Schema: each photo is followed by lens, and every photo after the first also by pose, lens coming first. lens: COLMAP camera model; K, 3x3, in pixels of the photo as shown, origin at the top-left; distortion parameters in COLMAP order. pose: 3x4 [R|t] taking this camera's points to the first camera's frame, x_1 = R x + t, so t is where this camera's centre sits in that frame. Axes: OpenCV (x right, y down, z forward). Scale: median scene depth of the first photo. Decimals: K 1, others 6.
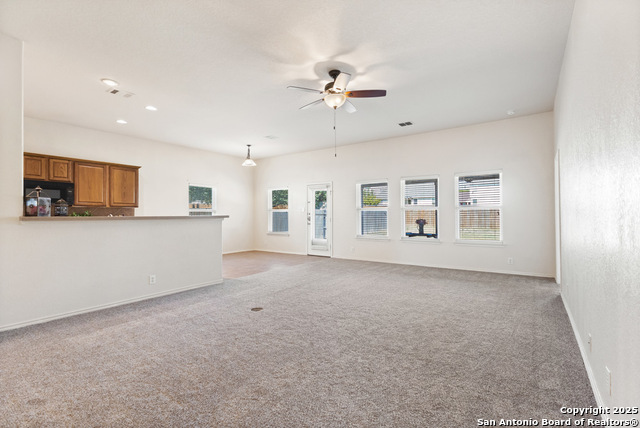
lens RADIAL K [[298.5, 0, 320.0], [0, 298.5, 214.0], [0, 0, 1]] dist [0.013774, 0.000135]
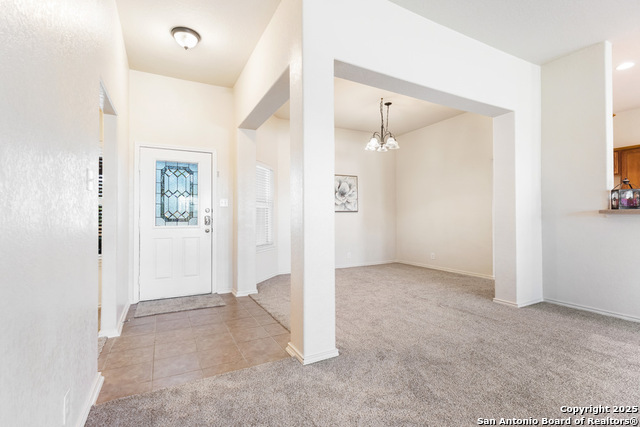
lens RADIAL K [[298.5, 0, 320.0], [0, 298.5, 213.5], [0, 0, 1]] dist [0.013774, 0.000135]
pose [[-0.437670, -0.000902, -0.899135, 0.224356], [0.008784, 0.999947, -0.005280, 0.010252], [0.899093, -0.010209, -0.437640, 0.327195]]
